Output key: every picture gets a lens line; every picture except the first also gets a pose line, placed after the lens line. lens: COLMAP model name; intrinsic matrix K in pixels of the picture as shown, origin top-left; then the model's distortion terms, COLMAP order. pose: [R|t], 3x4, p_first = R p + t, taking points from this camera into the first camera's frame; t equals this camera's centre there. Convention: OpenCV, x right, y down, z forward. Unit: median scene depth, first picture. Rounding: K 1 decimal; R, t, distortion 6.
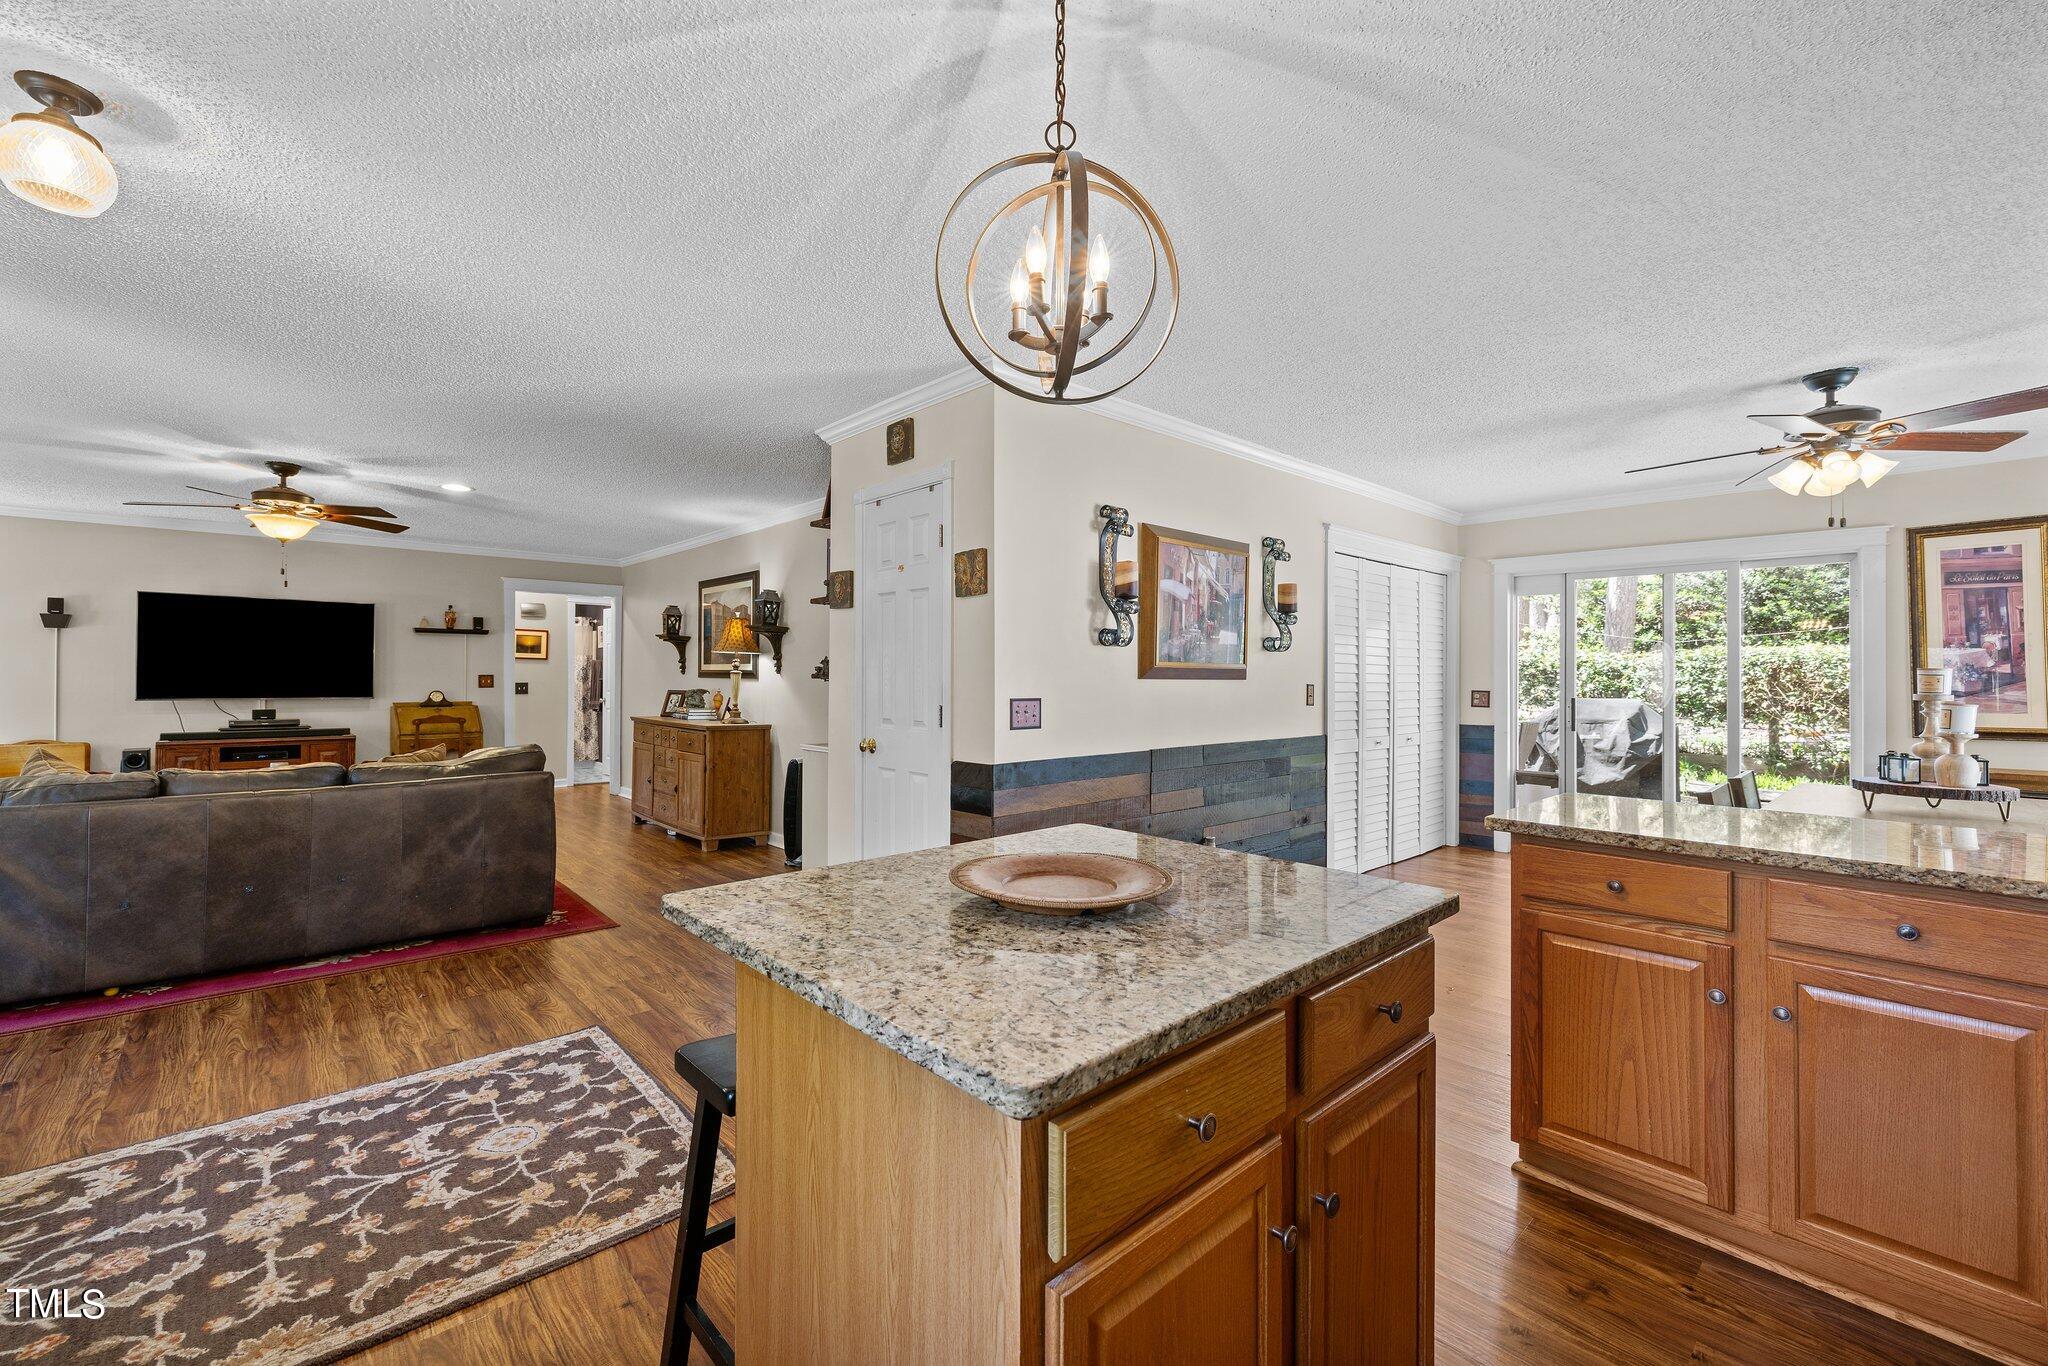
lens RADIAL K [[850.9, 0, 1005.8], [0, 850.9, 666.4], [0, 0, 1]] dist [0.000590, 0.000125]
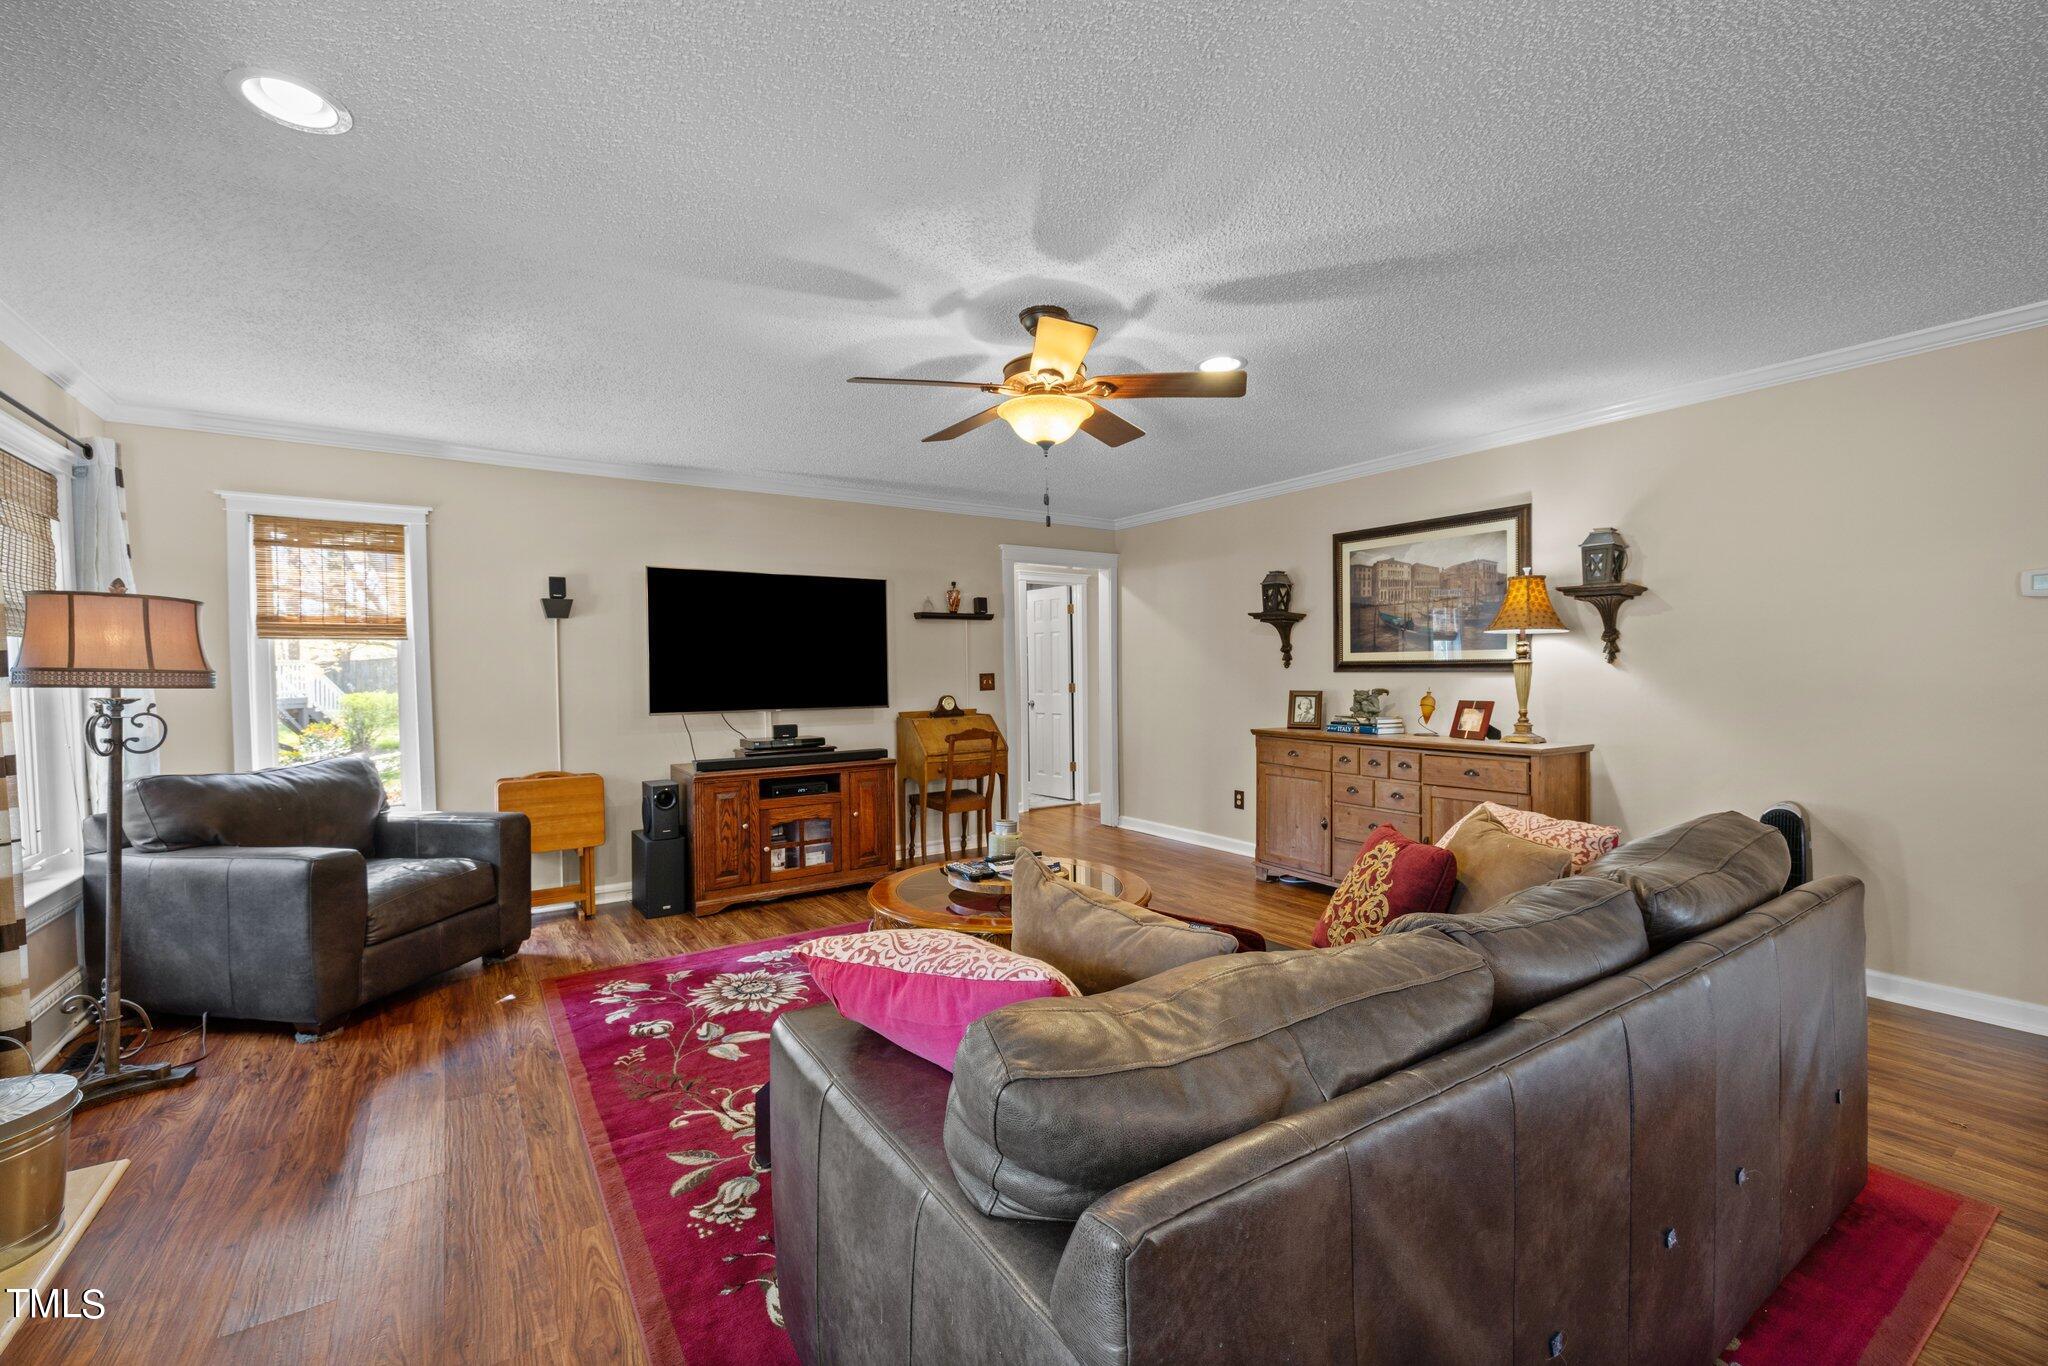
lens RADIAL K [[849.1, 0, 1021.0], [0, 849.1, 682.8], [0, 0, 1]] dist [-0.000352, -0.000006]
pose [[0.990427, -0.014387, -0.137288, -0.584290], [0.018059, 0.999511, 0.025541, -0.000780], [0.136854, -0.027776, 0.990202, 0.309185]]
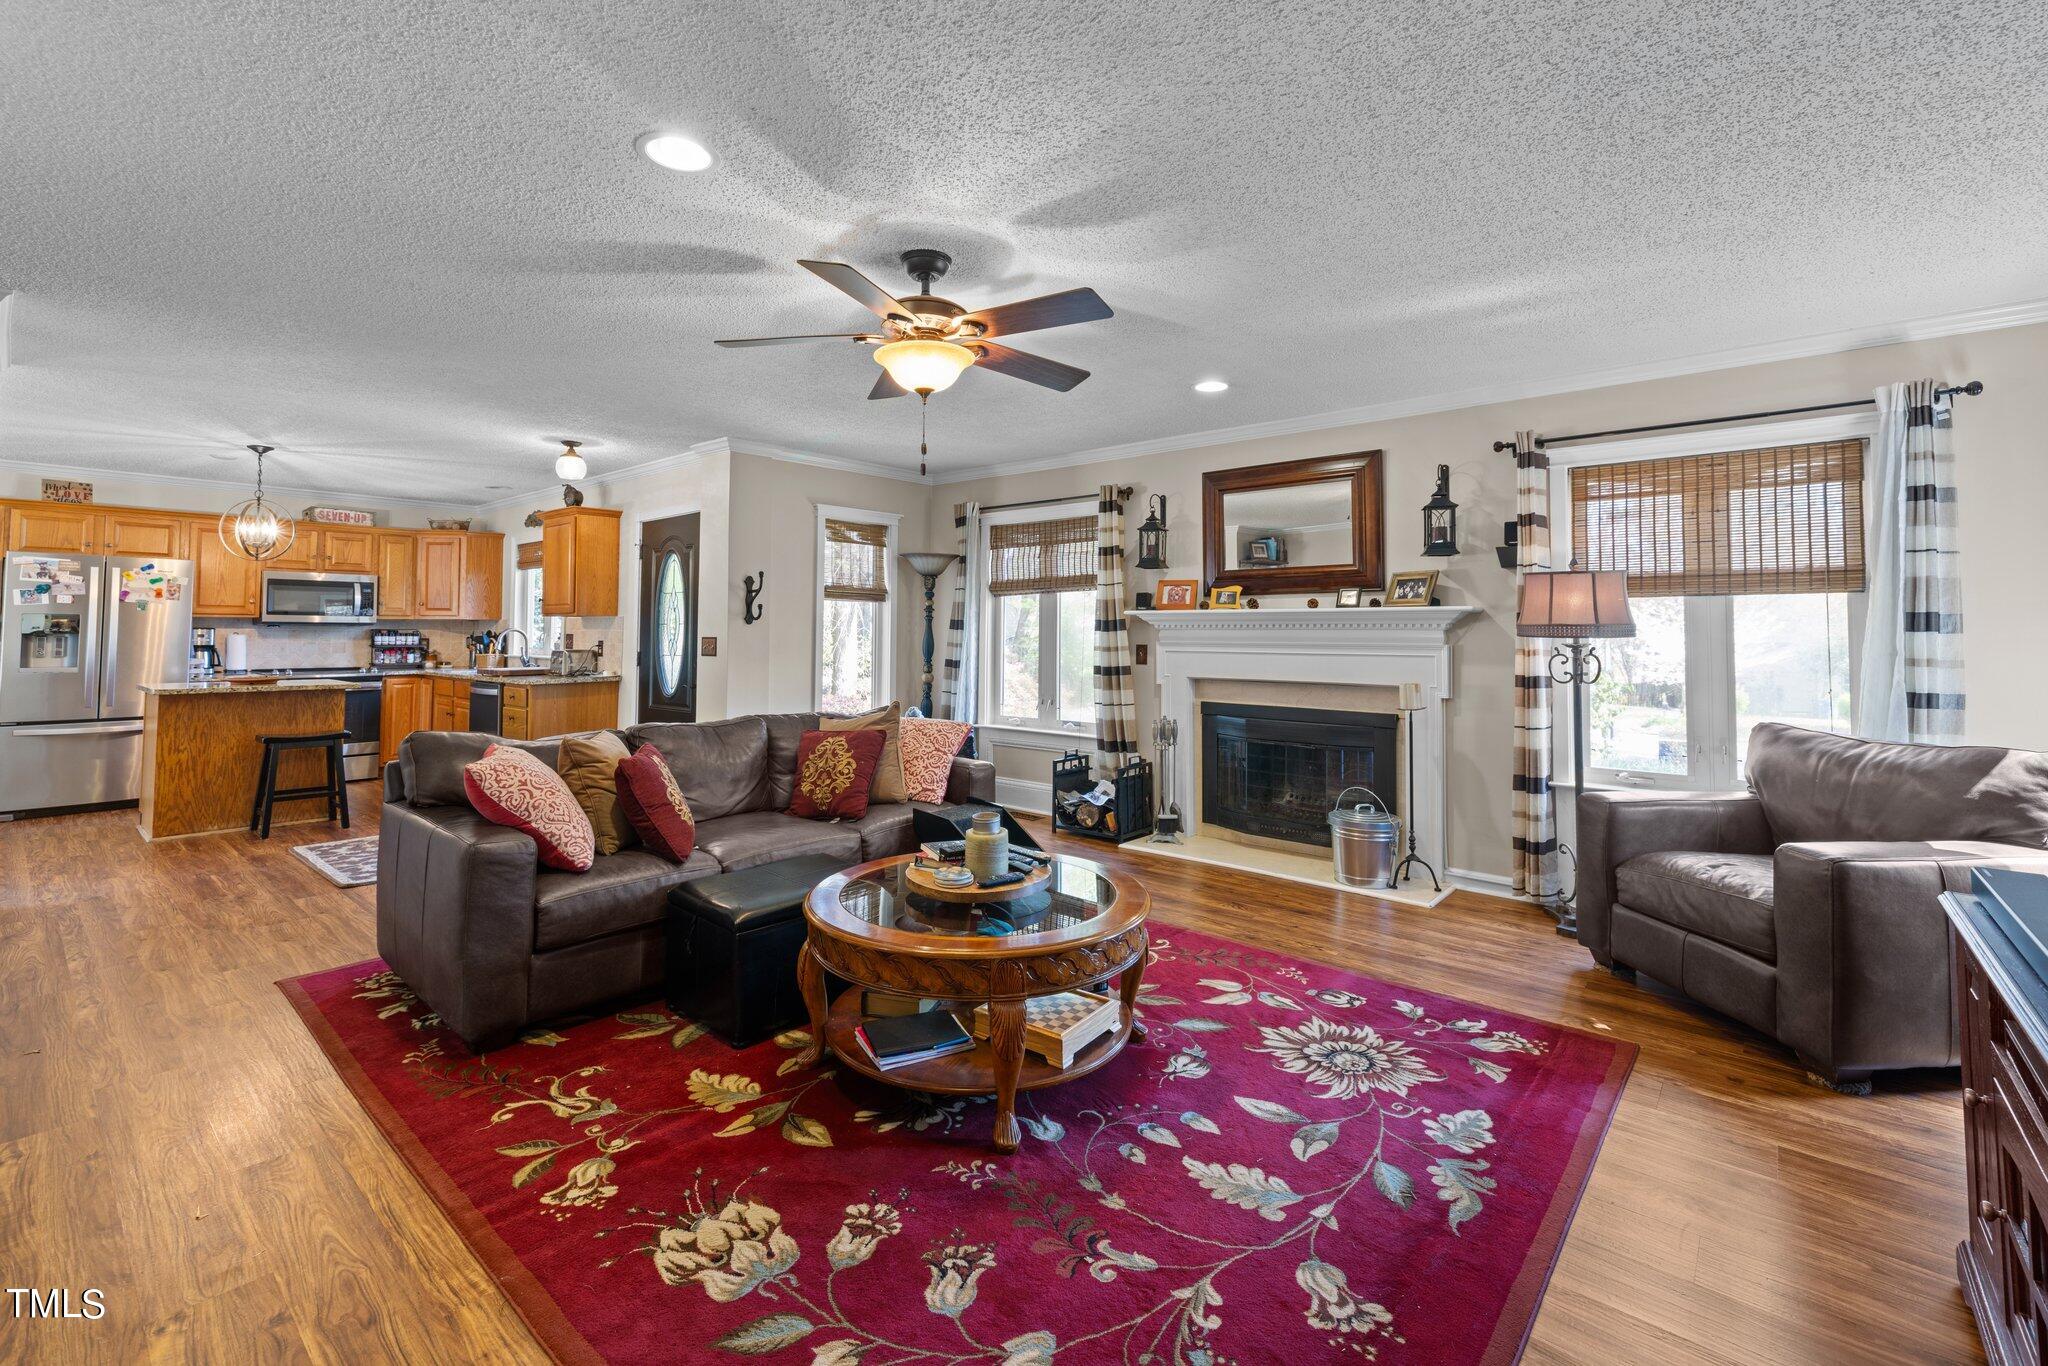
lens RADIAL K [[880.6, 0, 1016.8], [0, 880.6, 599.7], [0, 0, 1]] dist [-0.000238, 0.000049]
pose [[-0.991709, -0.012804, -0.127864, -0.620468], [-0.006647, 0.998803, -0.048467, 0.010615], [0.128332, -0.047215, -0.990607, 1.164623]]
